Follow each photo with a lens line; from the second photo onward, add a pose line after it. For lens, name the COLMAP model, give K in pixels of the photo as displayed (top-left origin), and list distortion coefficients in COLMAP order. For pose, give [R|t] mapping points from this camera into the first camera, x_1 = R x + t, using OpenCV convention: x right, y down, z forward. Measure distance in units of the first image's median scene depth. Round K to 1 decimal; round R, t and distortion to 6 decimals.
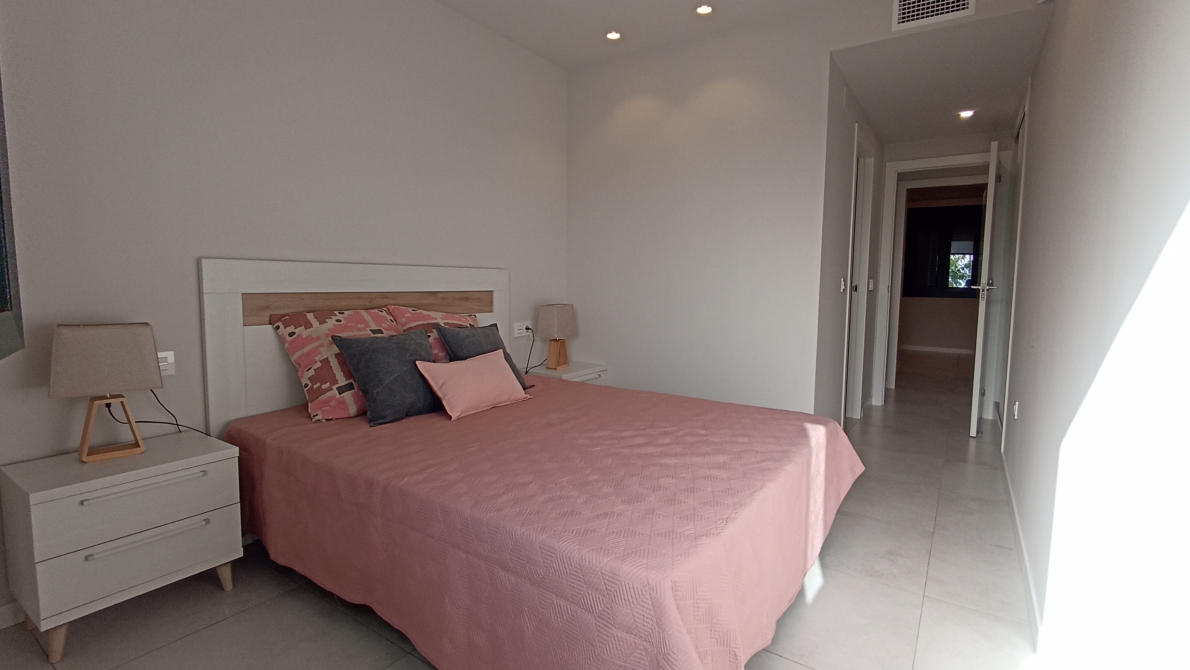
lens RADIAL K [[547.3, 0, 599.8], [0, 547.3, 329.2], [0, 0, 1]] dist [-0.017654, 0.000002]
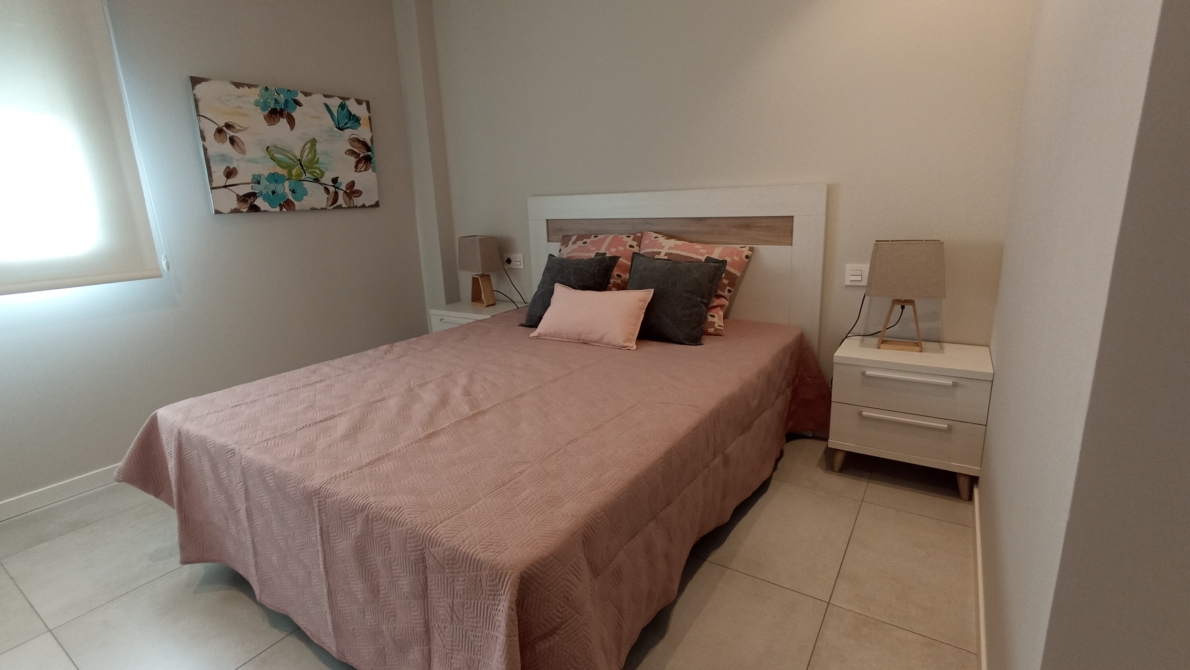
lens RADIAL K [[547.3, 0, 599.8], [0, 547.3, 329.2], [0, 0, 1]] dist [-0.017654, 0.000002]
pose [[0.010761, 0.211409, -0.977338, 0.596471], [-0.054489, 0.976067, 0.210534, -0.067945], [0.998456, 0.050988, 0.022023, 0.801322]]
